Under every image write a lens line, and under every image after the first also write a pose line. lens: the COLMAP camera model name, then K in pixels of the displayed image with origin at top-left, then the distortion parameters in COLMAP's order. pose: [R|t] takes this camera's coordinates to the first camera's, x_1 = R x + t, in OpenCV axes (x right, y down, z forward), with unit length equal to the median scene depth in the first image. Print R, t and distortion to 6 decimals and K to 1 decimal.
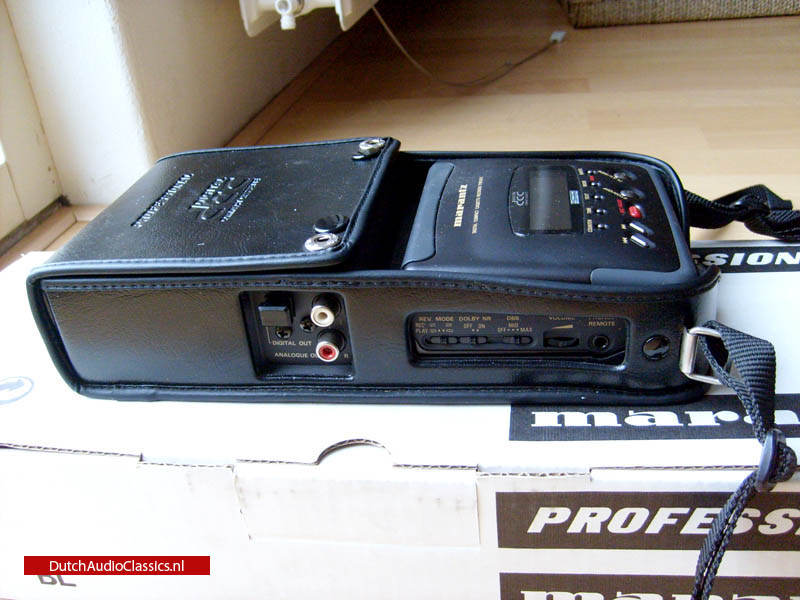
lens RADIAL K [[809.7, 0, 392.4], [0, 809.7, 318.8], [0, 0, 1]] dist [-0.086945, 0.000000]
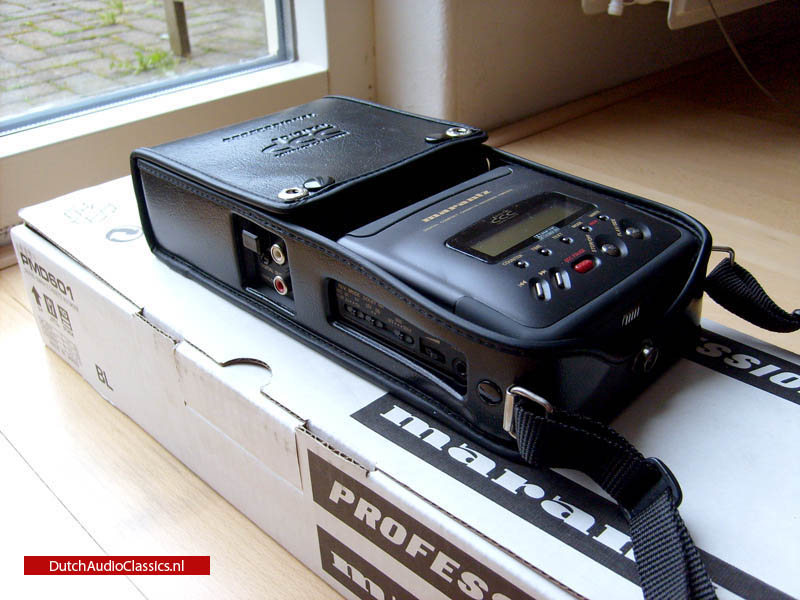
lens RADIAL K [[809.7, 0, 399.6], [0, 809.7, 303.2], [0, 0, 1]] dist [-0.086945, 0.000000]
pose [[0.806047, 0.363146, -0.467347, 0.664739], [-0.346485, 0.929713, 0.124830, -0.153136], [0.479830, 0.061310, 0.875217, 0.066073]]
